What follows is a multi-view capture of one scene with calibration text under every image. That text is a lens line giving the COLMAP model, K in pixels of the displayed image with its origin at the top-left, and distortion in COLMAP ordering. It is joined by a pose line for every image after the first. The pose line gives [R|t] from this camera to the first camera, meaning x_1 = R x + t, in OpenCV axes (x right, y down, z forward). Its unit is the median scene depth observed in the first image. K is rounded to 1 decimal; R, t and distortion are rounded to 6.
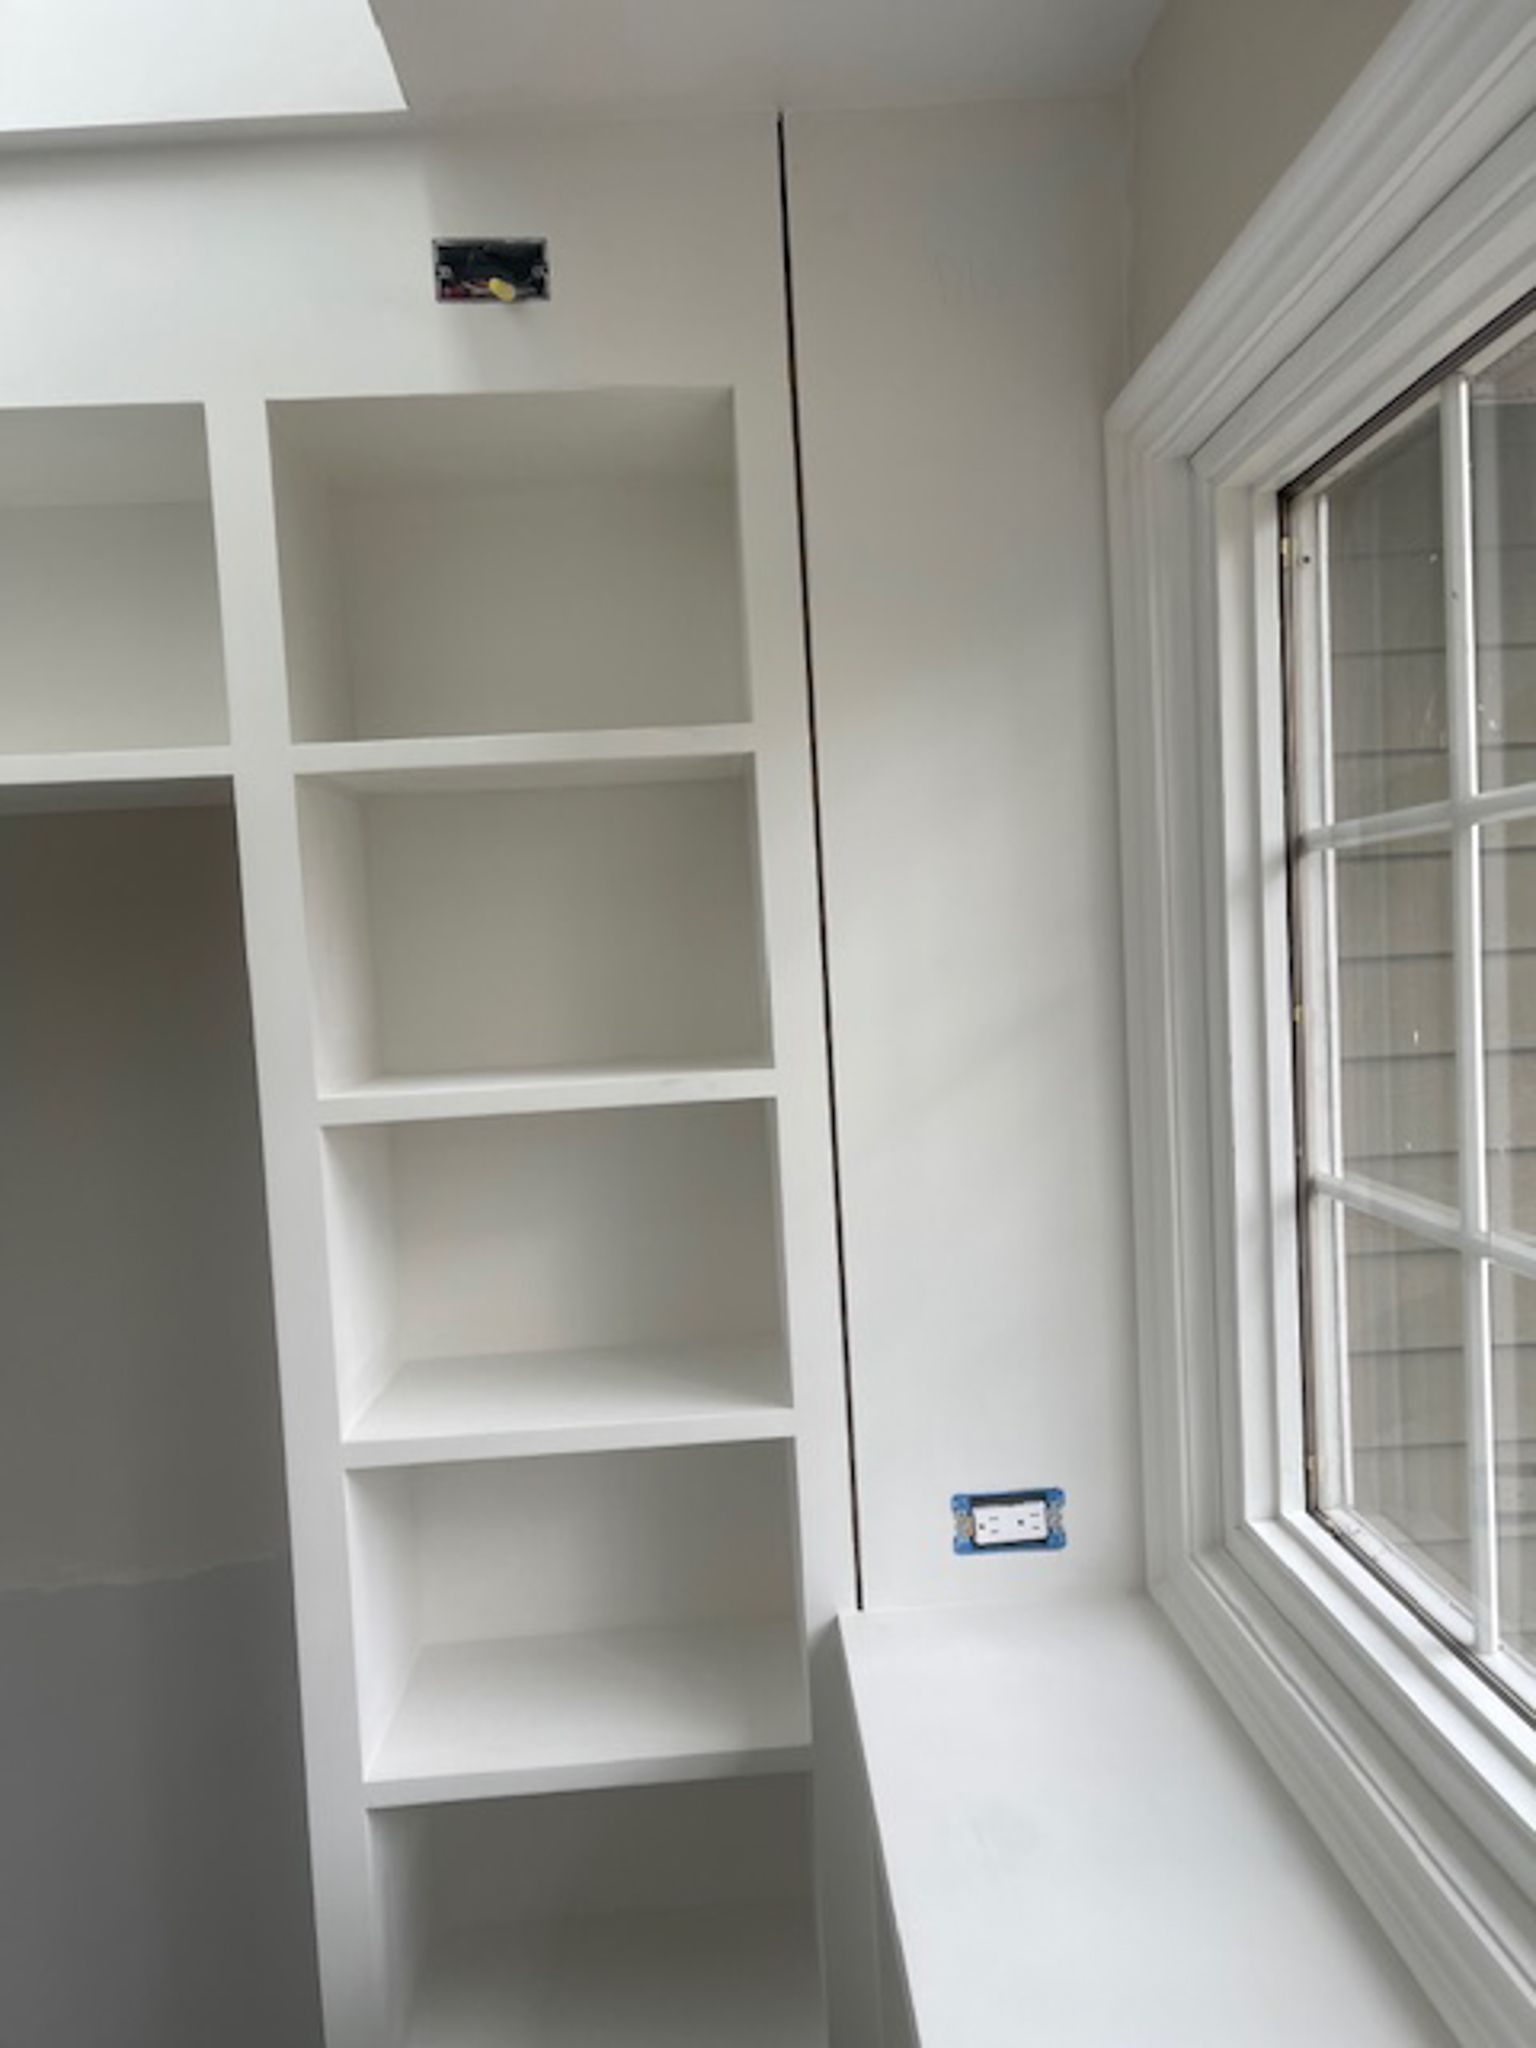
lens RADIAL K [[1447.1, 0, 768.0], [0, 1447.1, 1024.0], [0, 0, 1]] dist [0.090686, -0.097451]
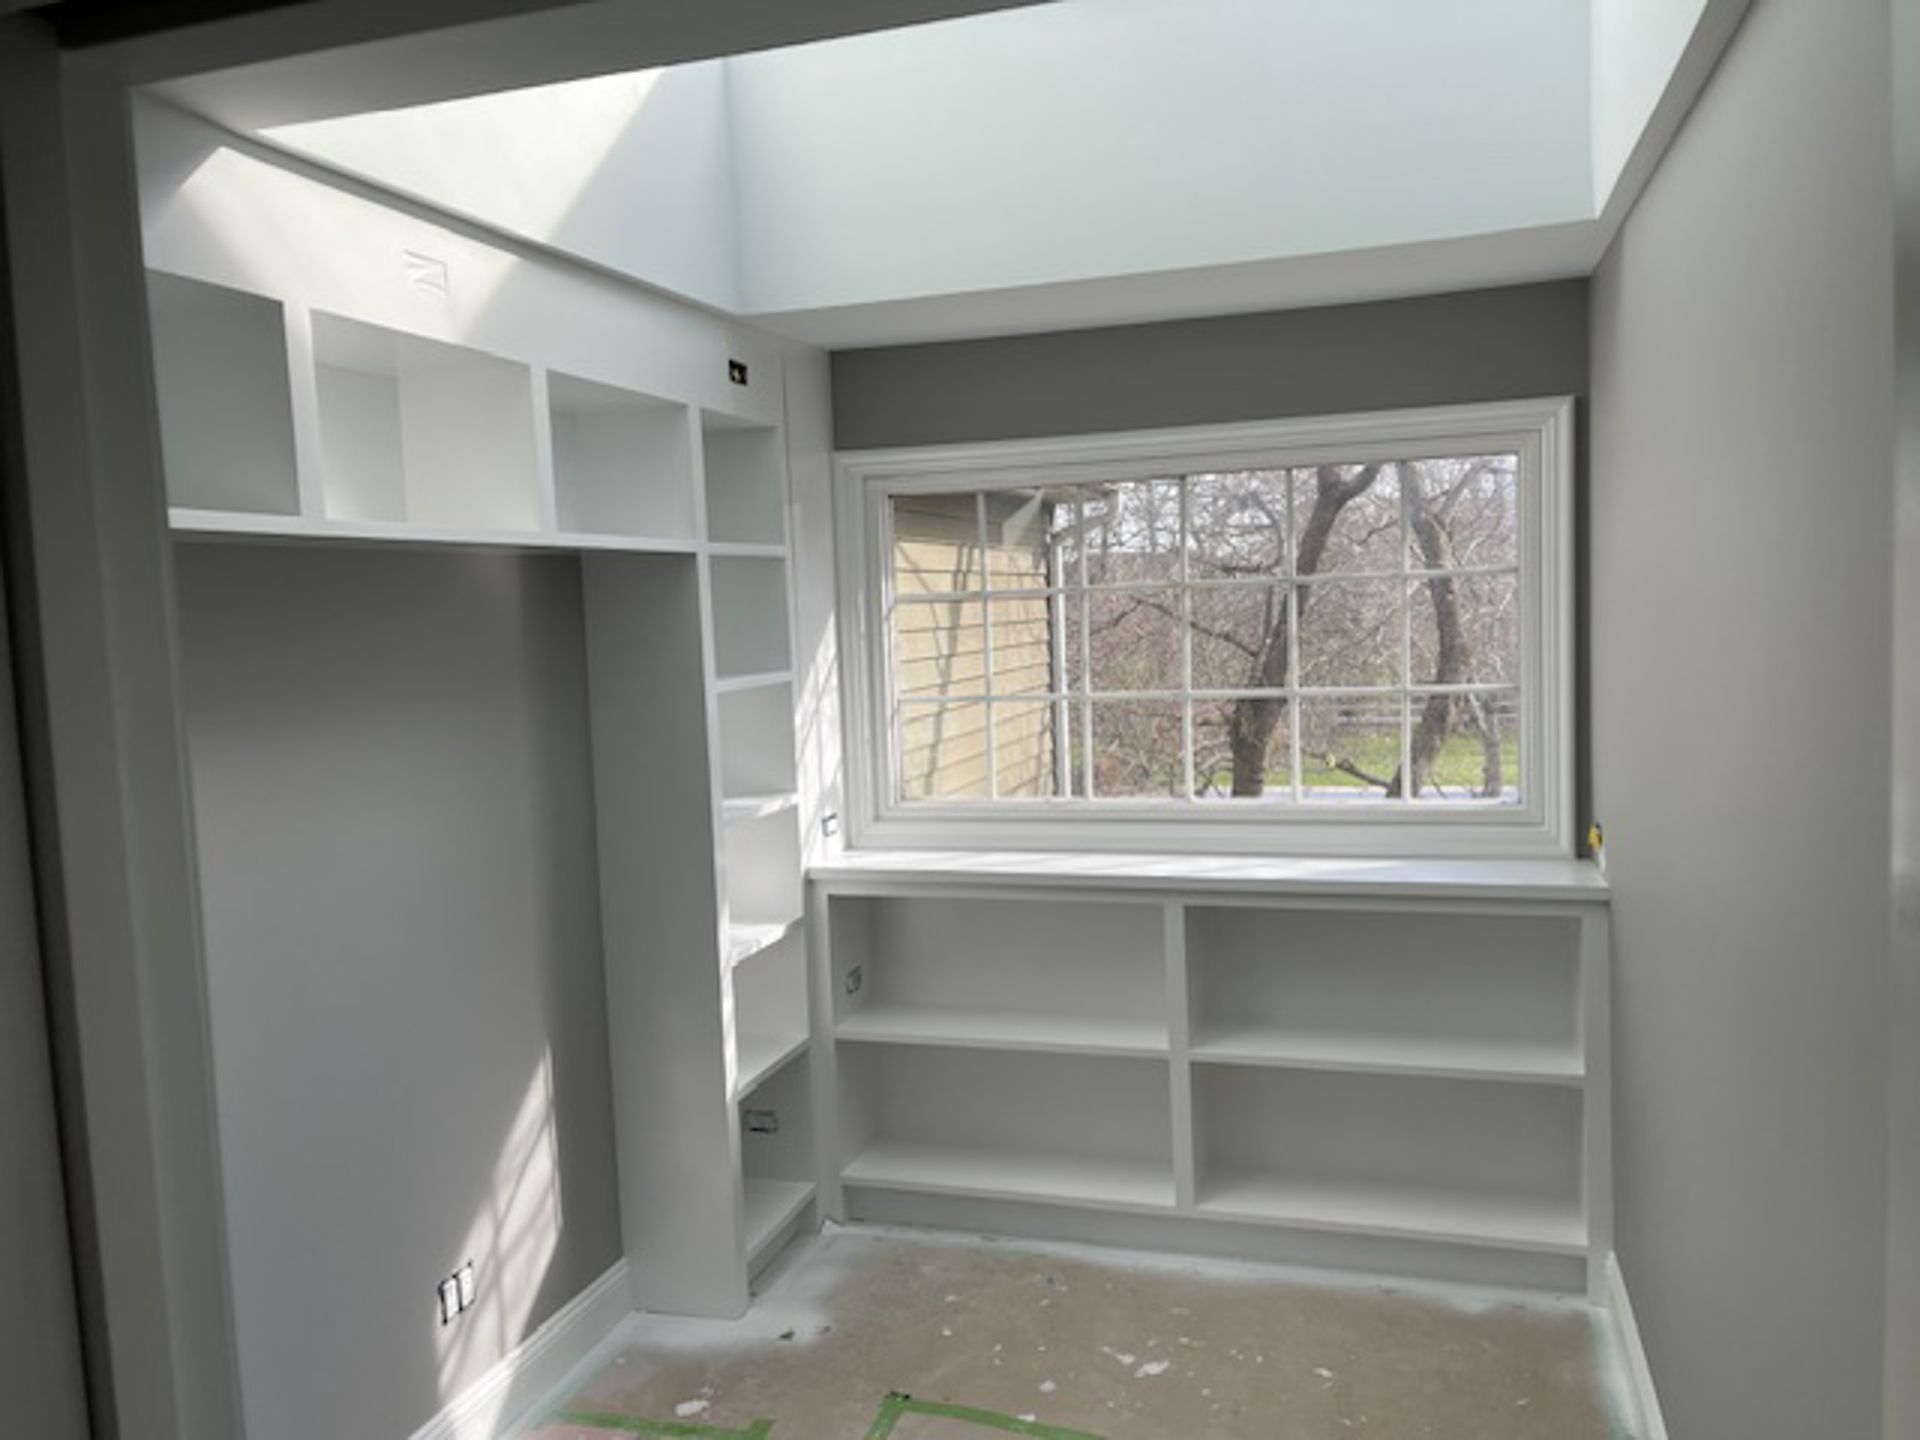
lens RADIAL K [[1356.6, 0, 968.1], [0, 1356.6, 725.8], [0, 0, 1]] dist [0.090686, -0.097451]
pose [[0.337369, -0.059015, 0.939521, -2.432773], [0.086991, 0.995717, 0.031308, 0.090657], [-0.937345, 0.071168, 0.341057, -0.202825]]
